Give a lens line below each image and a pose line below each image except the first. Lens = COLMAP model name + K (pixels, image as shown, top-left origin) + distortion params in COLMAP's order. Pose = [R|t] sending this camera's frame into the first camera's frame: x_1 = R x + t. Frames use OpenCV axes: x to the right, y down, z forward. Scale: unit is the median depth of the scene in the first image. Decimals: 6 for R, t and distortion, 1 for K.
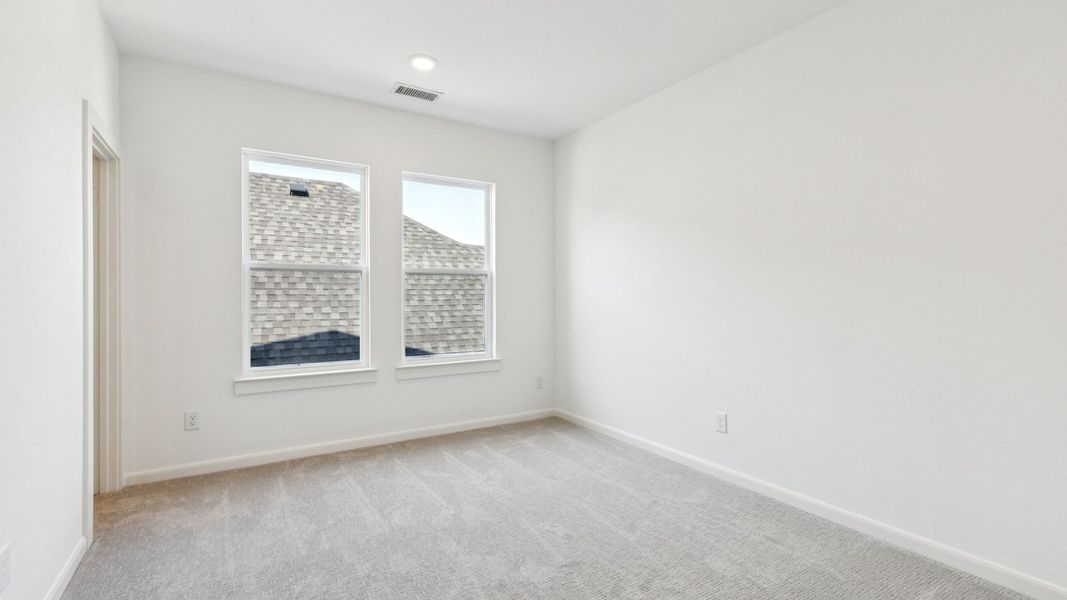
lens RADIAL K [[486.6, 0, 533.5], [0, 486.6, 300.0], [0, 0, 1]] dist [0.000224, 0.000183]
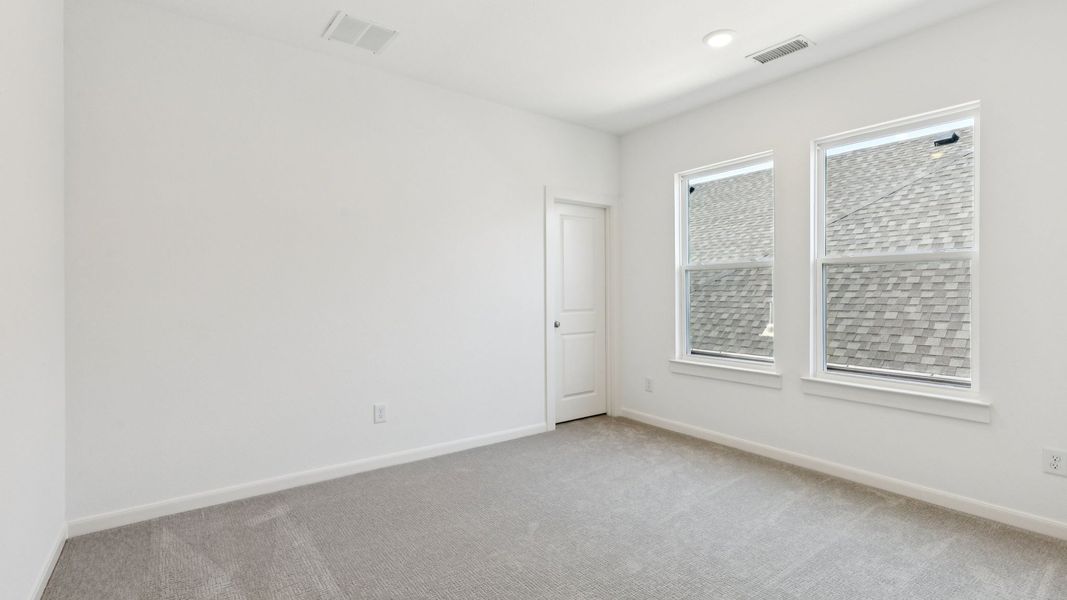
lens RADIAL K [[486.6, 0, 533.5], [0, 486.6, 300.0], [0, 0, 1]] dist [0.000224, 0.000183]
pose [[0.066624, 0.017978, -0.997616, 0.557643], [-0.010009, 0.999799, 0.017349, -0.007248], [0.997728, 0.008829, 0.066791, 0.506614]]
